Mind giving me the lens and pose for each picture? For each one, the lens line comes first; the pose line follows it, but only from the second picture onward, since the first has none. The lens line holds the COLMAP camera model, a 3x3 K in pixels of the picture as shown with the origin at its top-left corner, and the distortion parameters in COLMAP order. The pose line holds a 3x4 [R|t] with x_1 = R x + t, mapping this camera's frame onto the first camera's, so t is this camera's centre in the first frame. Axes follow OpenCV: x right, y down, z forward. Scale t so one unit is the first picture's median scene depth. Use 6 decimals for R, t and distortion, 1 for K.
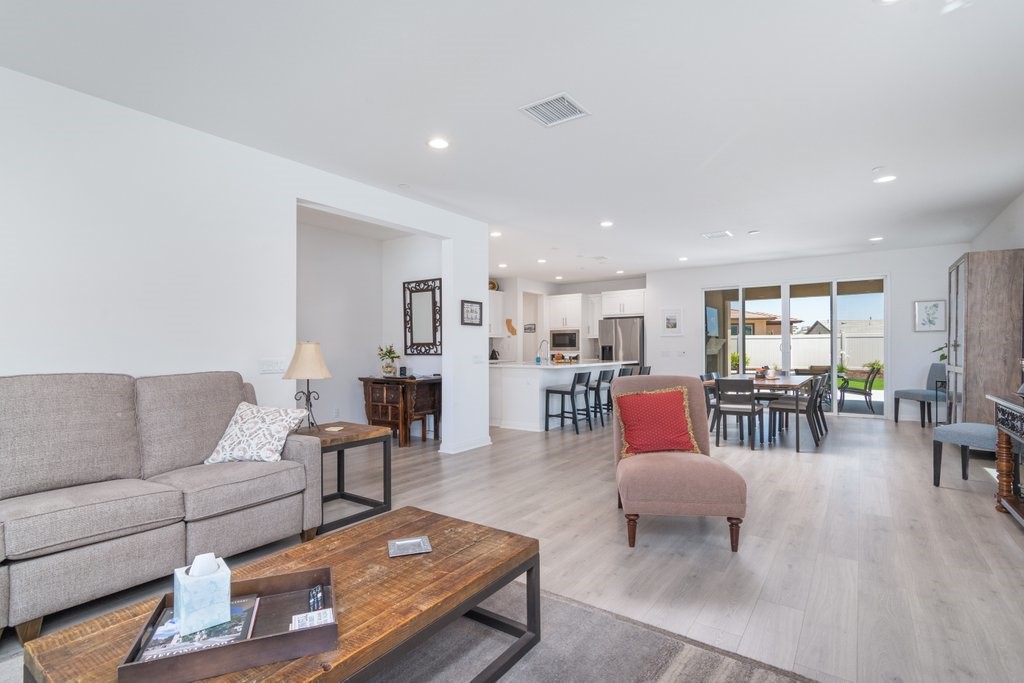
lens RADIAL K [[490.1, 0, 509.0], [0, 490.1, 344.7], [0, 0, 1]] dist [-0.001318, -0.000166]
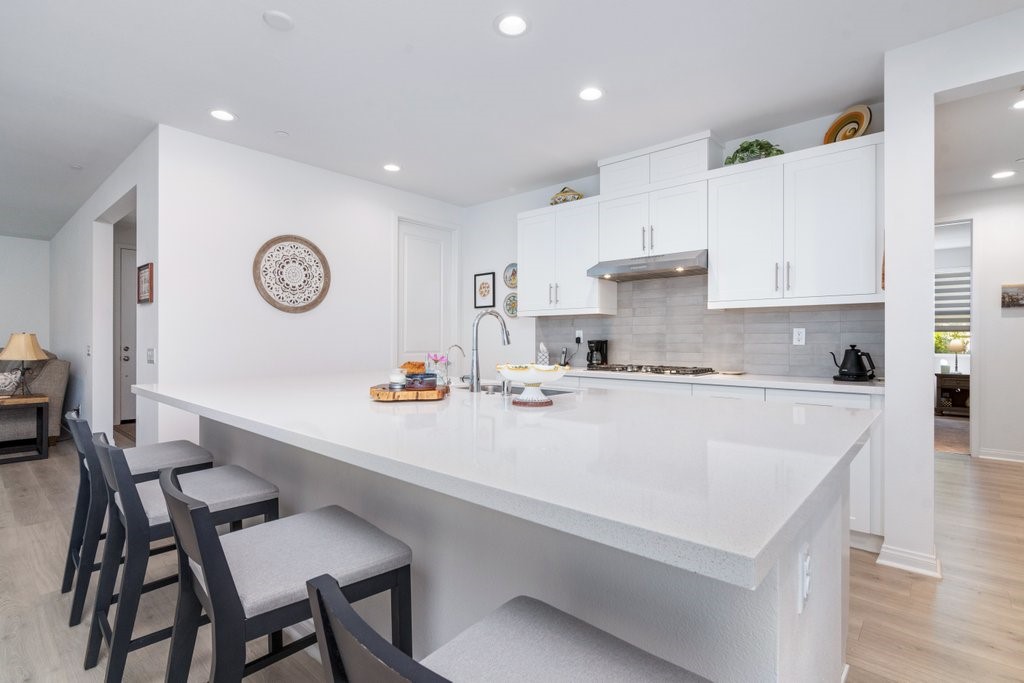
lens RADIAL K [[485.5, 0, 508.9], [0, 485.5, 341.6], [0, 0, 1]] dist [-0.013091, 0.000015]
pose [[-0.099328, 0.007375, -0.995027, 0.283404], [0.003206, 0.999970, 0.007092, 0.004476], [0.995050, -0.002485, -0.099349, 0.862764]]
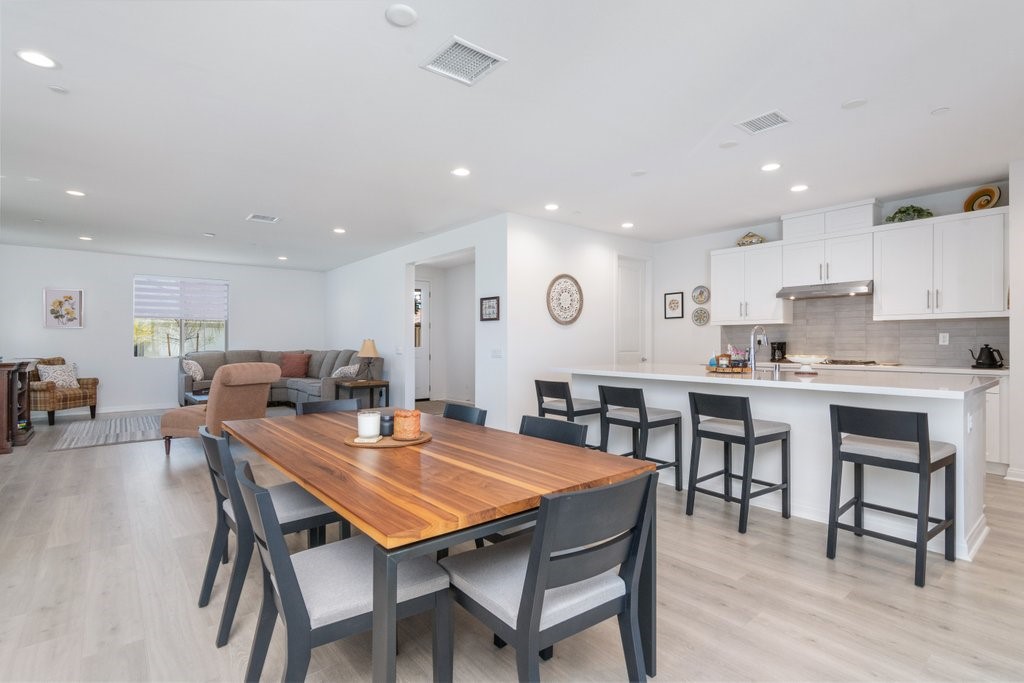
lens RADIAL K [[490.1, 0, 509.0], [0, 490.1, 344.7], [0, 0, 1]] dist [-0.001318, -0.000166]
pose [[-0.253848, 0.009962, -0.967193, 0.516117], [0.009361, 0.999925, 0.007842, 0.001900], [0.967199, -0.007064, -0.253922, 0.732274]]
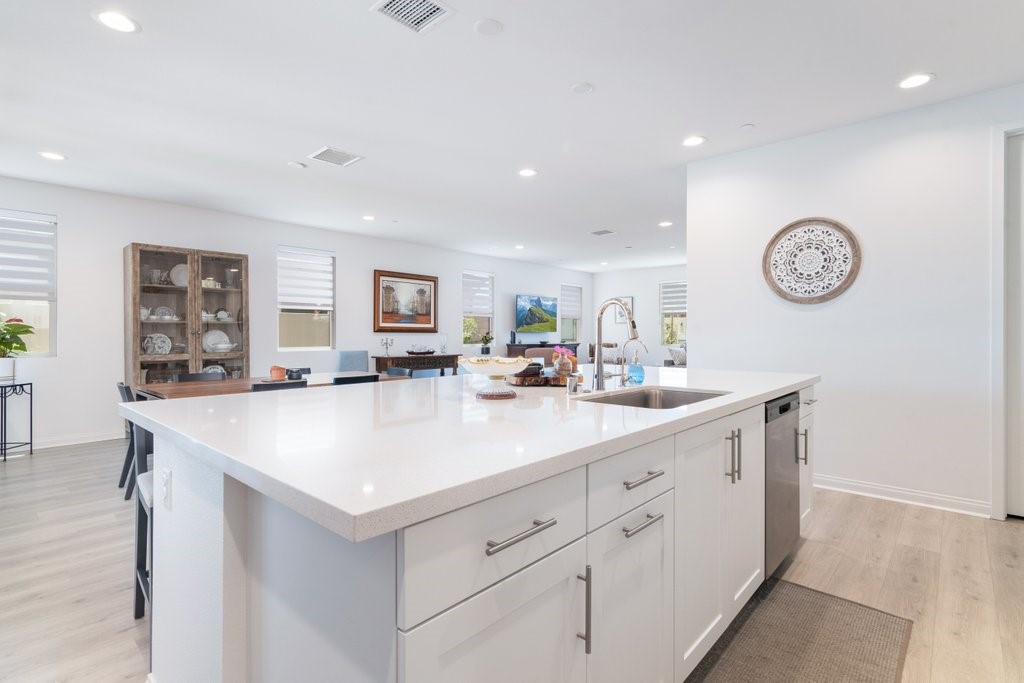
lens RADIAL K [[497.5, 0, 513.2], [0, 497.5, 335.5], [0, 0, 1]] dist [-0.002070, -0.000167]
pose [[-0.994083, 0.004221, 0.108542, 0.079691], [0.003823, 0.999985, -0.003878, 0.006850], [-0.108557, -0.003441, -0.994084, 1.038705]]
